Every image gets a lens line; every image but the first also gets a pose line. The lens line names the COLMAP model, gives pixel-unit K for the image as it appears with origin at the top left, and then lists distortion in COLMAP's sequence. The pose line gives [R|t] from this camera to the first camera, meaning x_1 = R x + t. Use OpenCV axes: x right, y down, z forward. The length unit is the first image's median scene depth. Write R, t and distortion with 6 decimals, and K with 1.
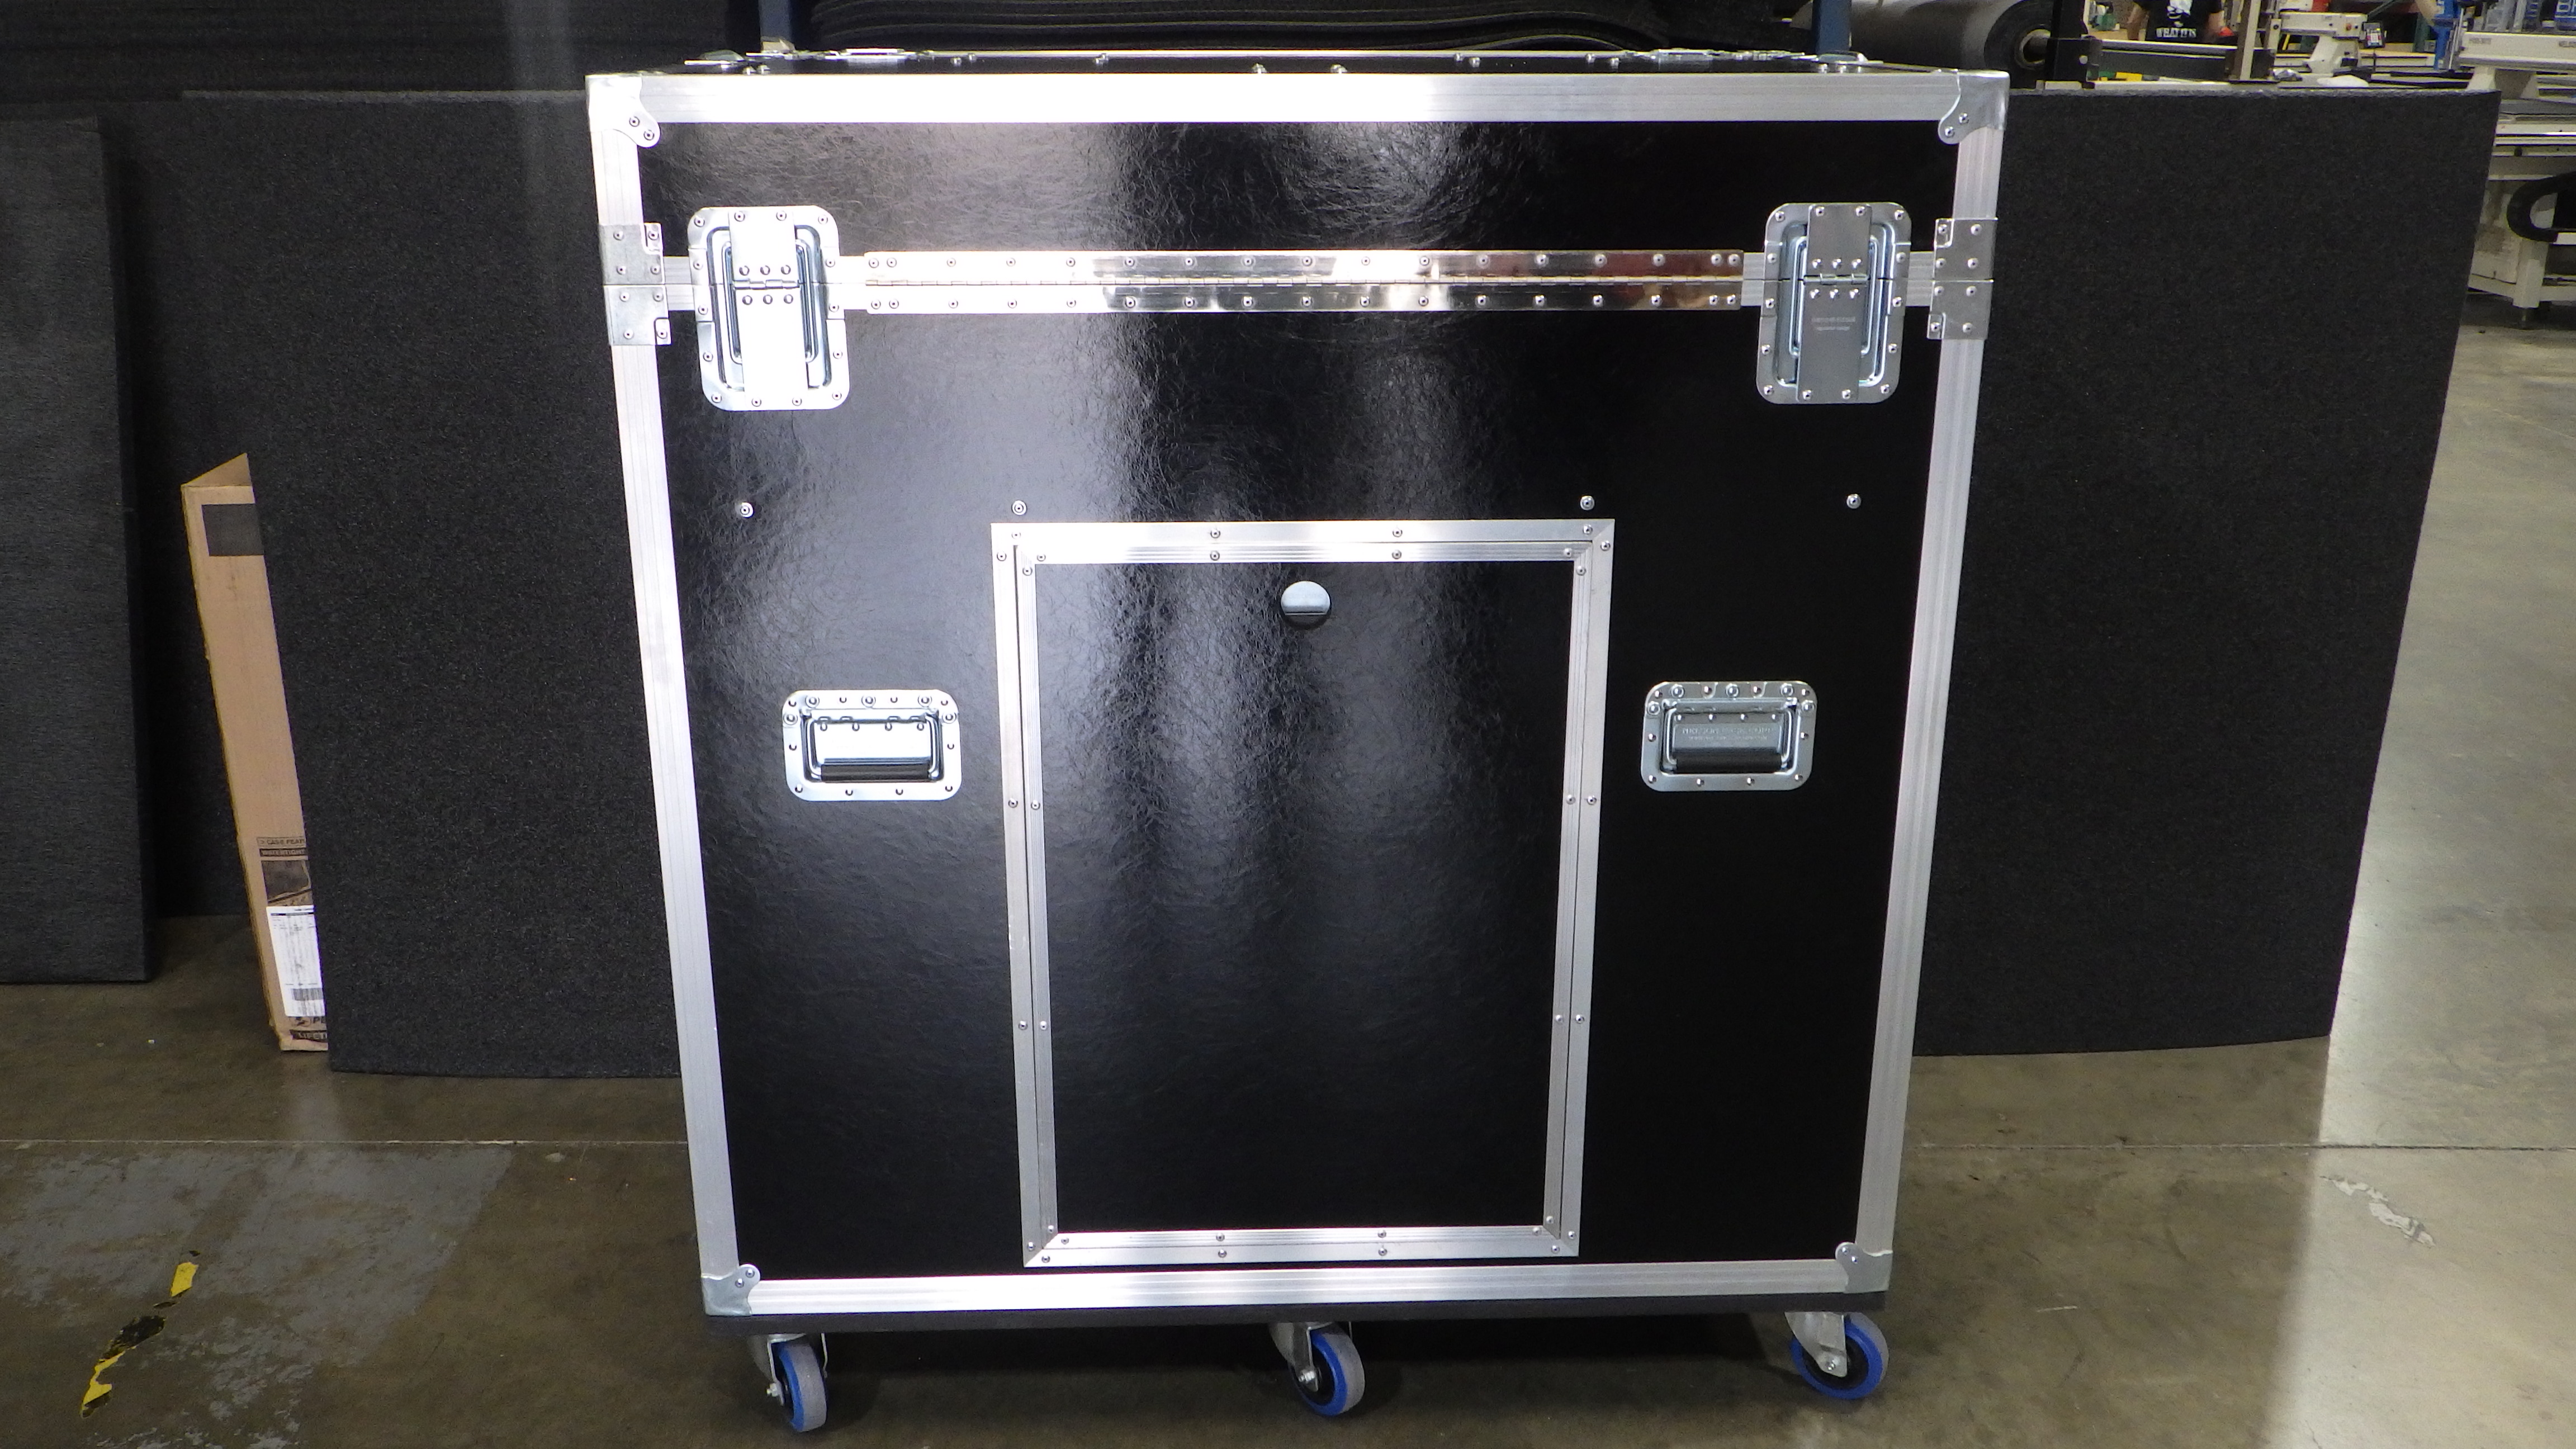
lens RADIAL K [[2116.8, 0, 1287.2], [0, 2116.8, 688.6], [0, 0, 1]] dist [-0.000290, 0.001320]
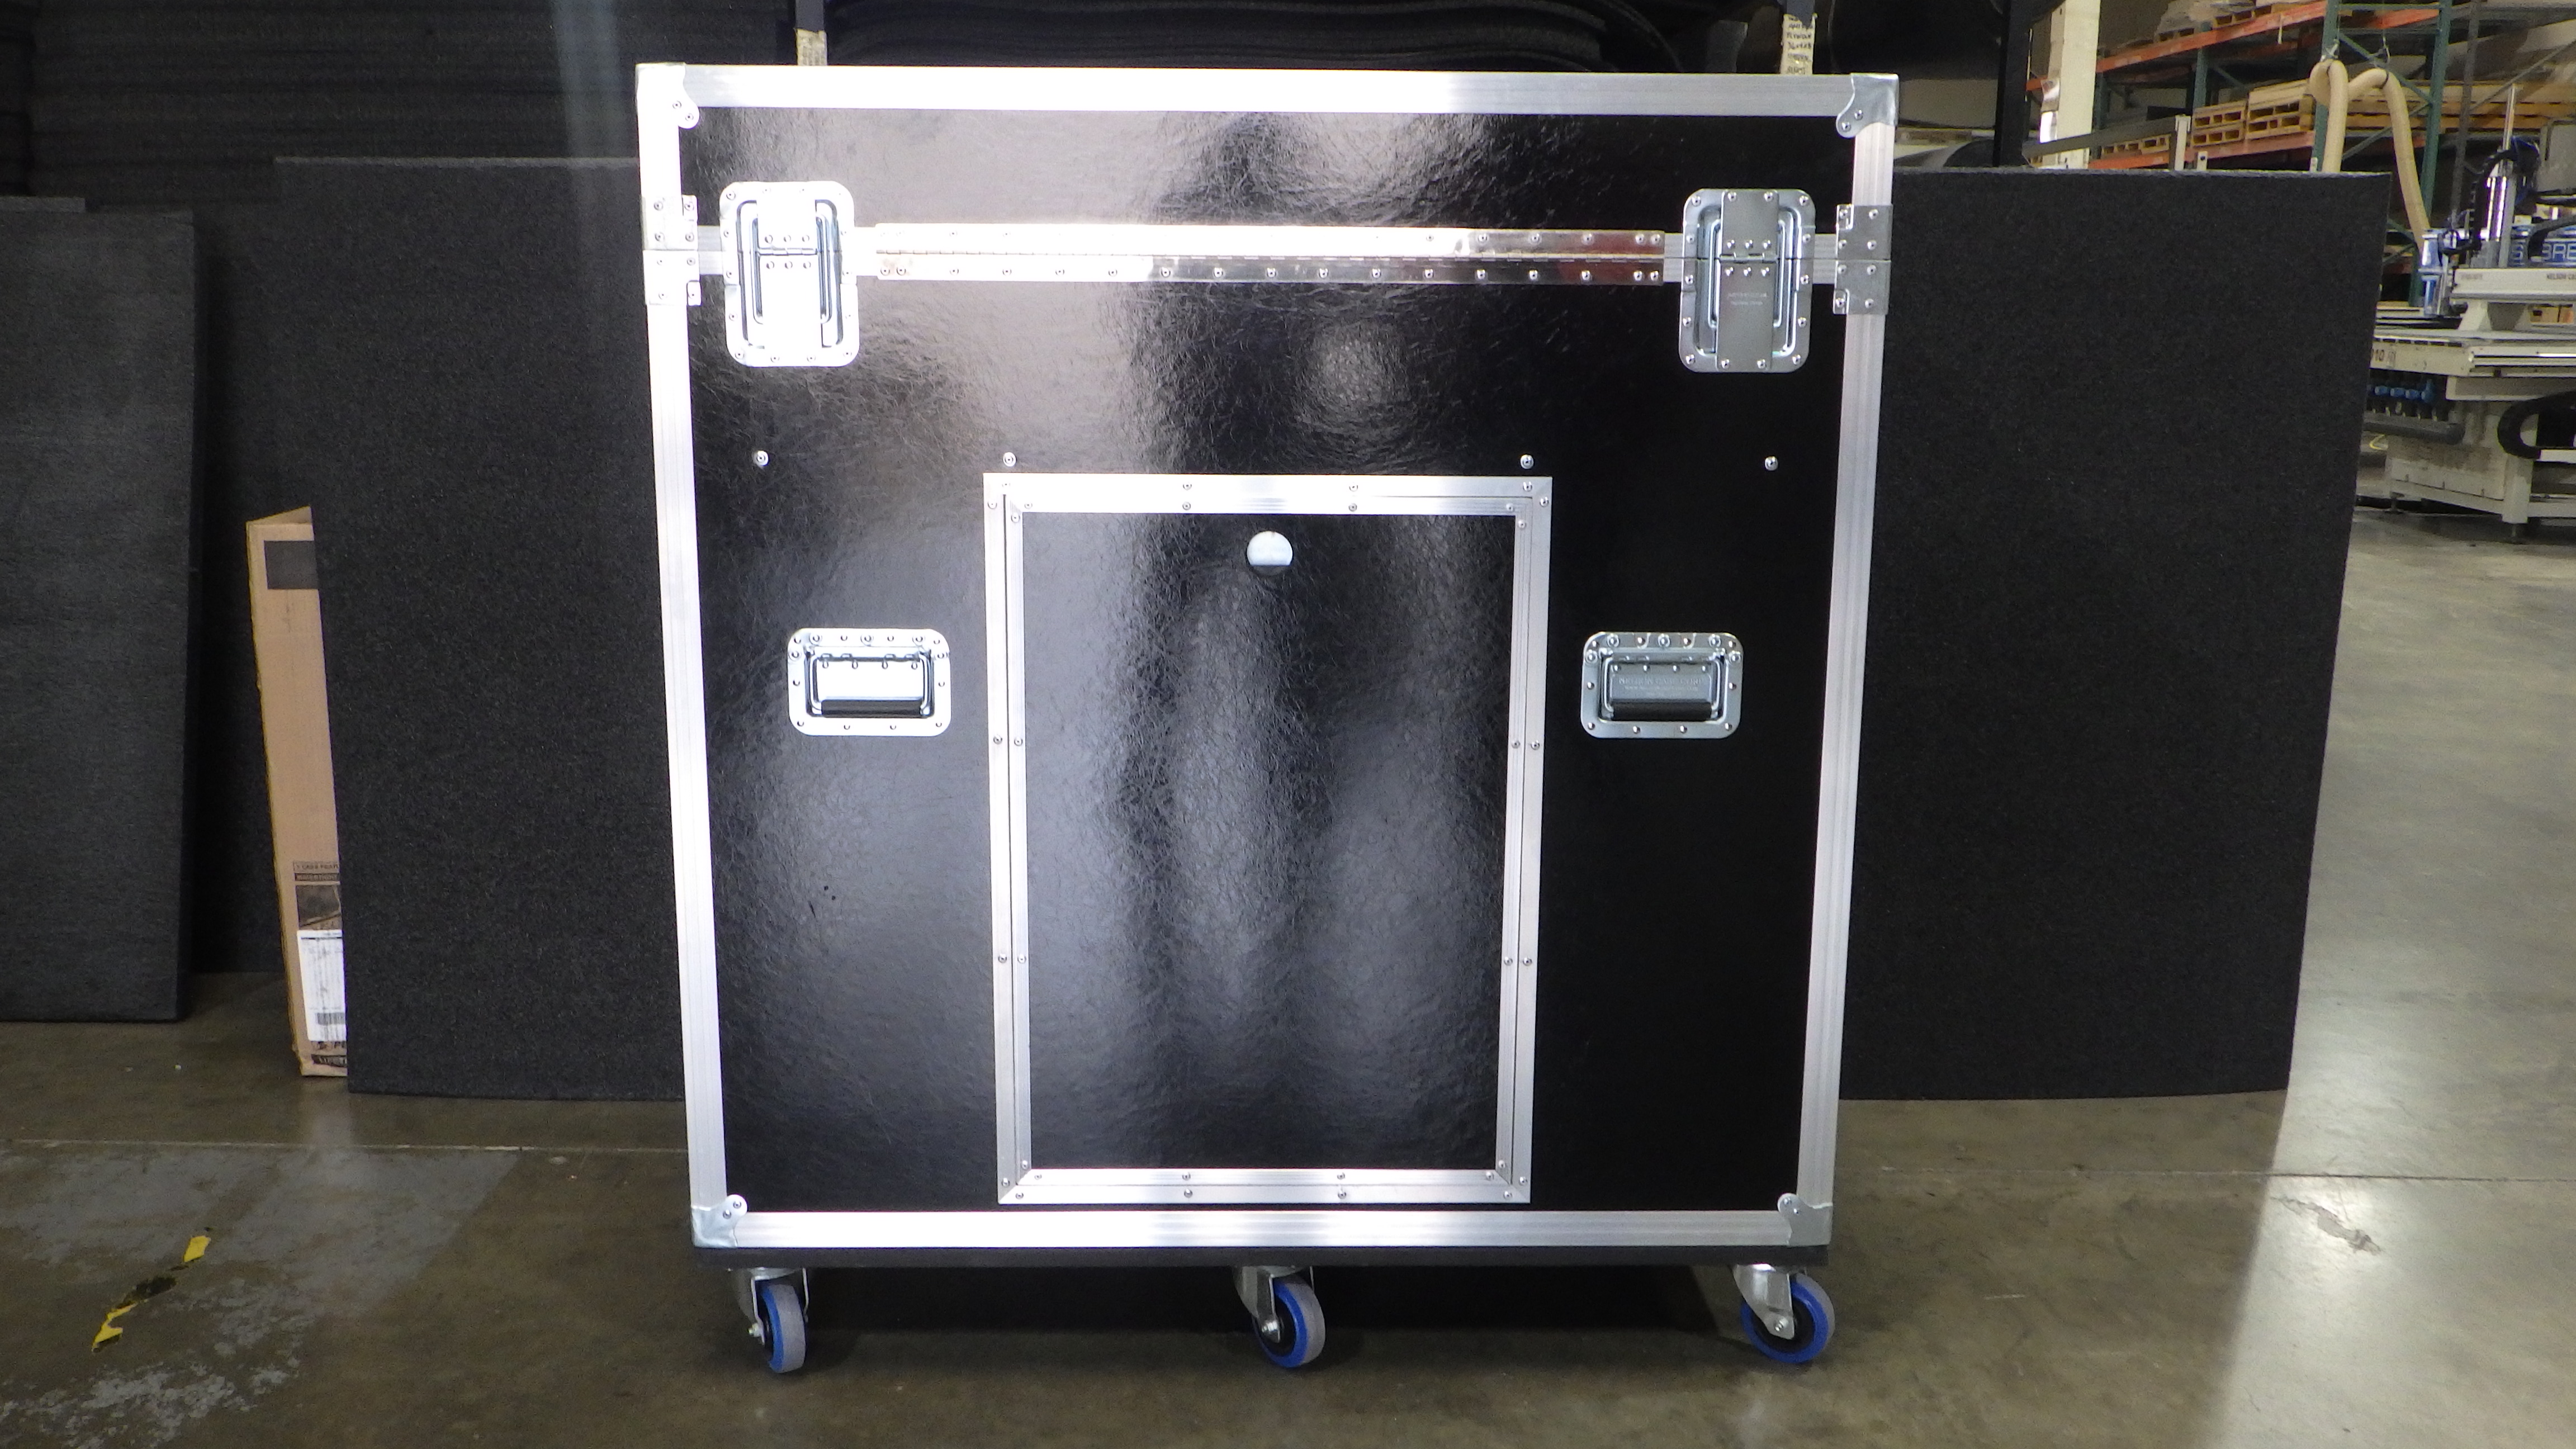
lens RADIAL K [[2116.8, 0, 1289.1], [0, 2116.8, 695.3], [0, 0, 1]] dist [-0.000290, 0.001320]
pose [[0.999844, 0.009803, -0.014665, 0.025386], [-0.011513, 0.992533, -0.121436, 0.118217], [0.013365, 0.121586, 0.992491, -0.052992]]
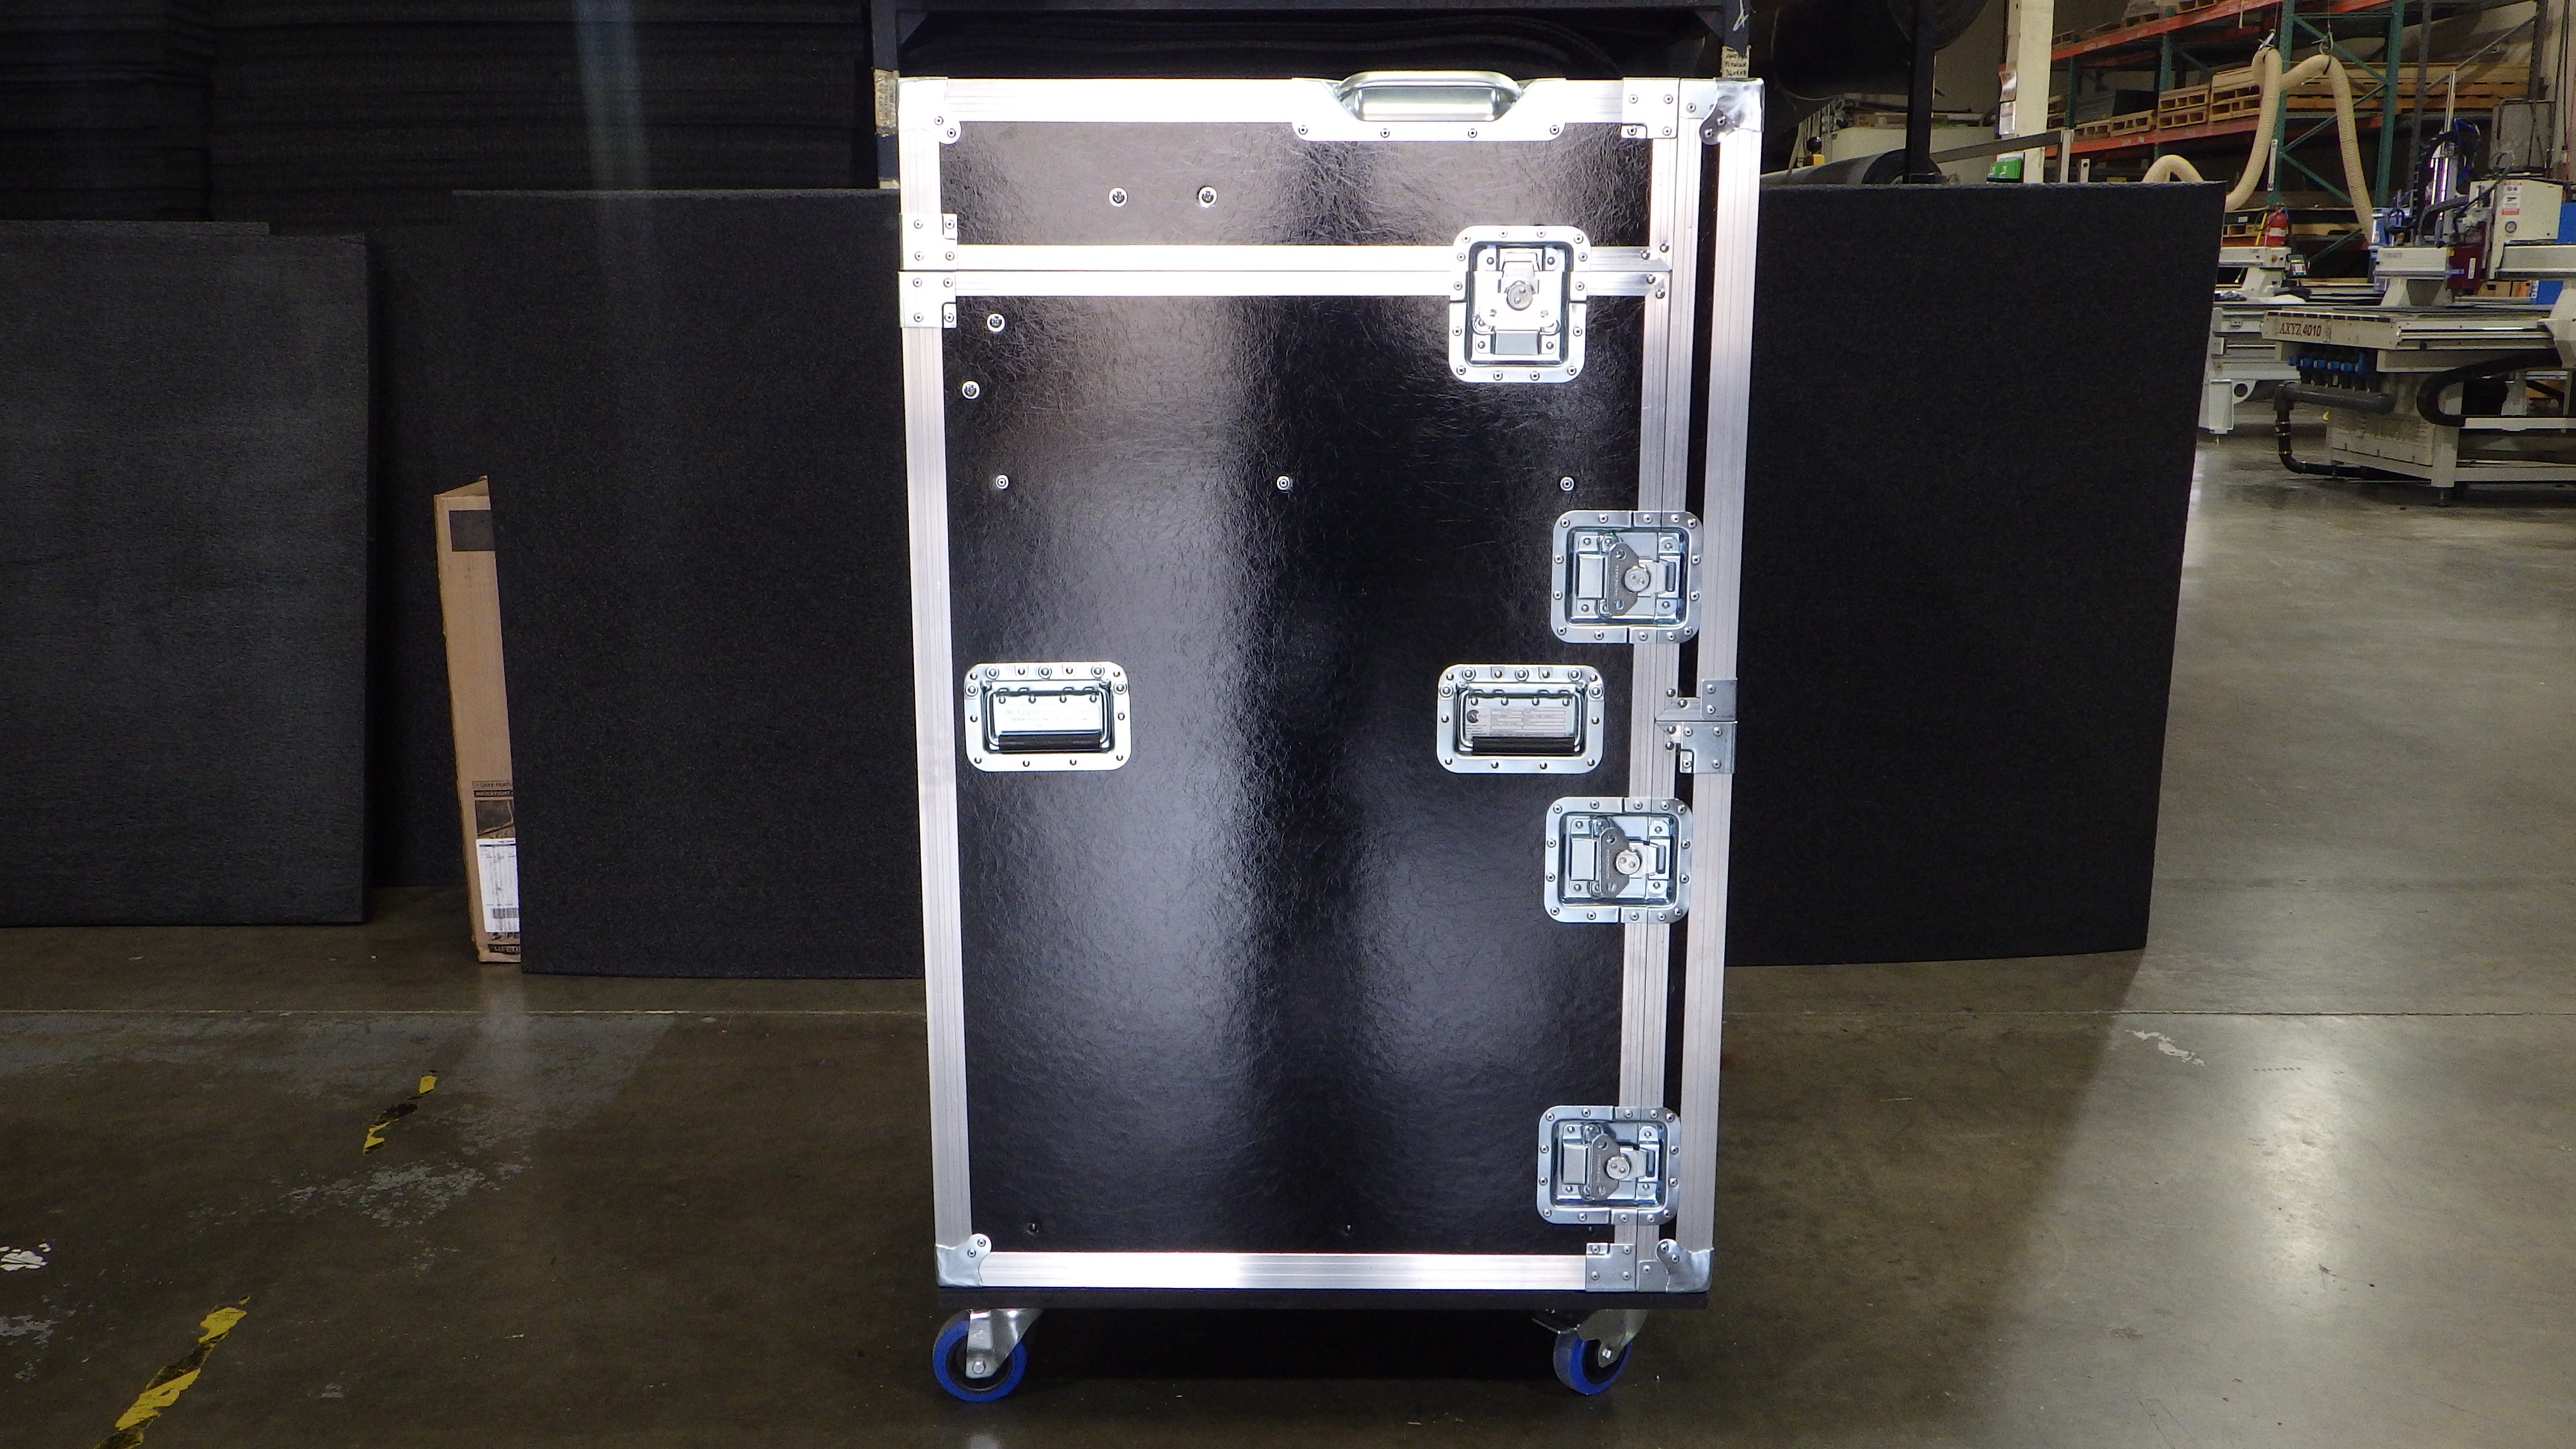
lens RADIAL K [[2116.8, 0, 1286.9], [0, 2116.8, 694.7], [0, 0, 1]] dist [-0.000290, 0.001320]
pose [[0.999924, -0.002849, -0.012034, 0.011799], [0.001434, 0.993250, -0.115984, 0.177791], [0.012283, 0.115958, 0.993178, -0.264006]]
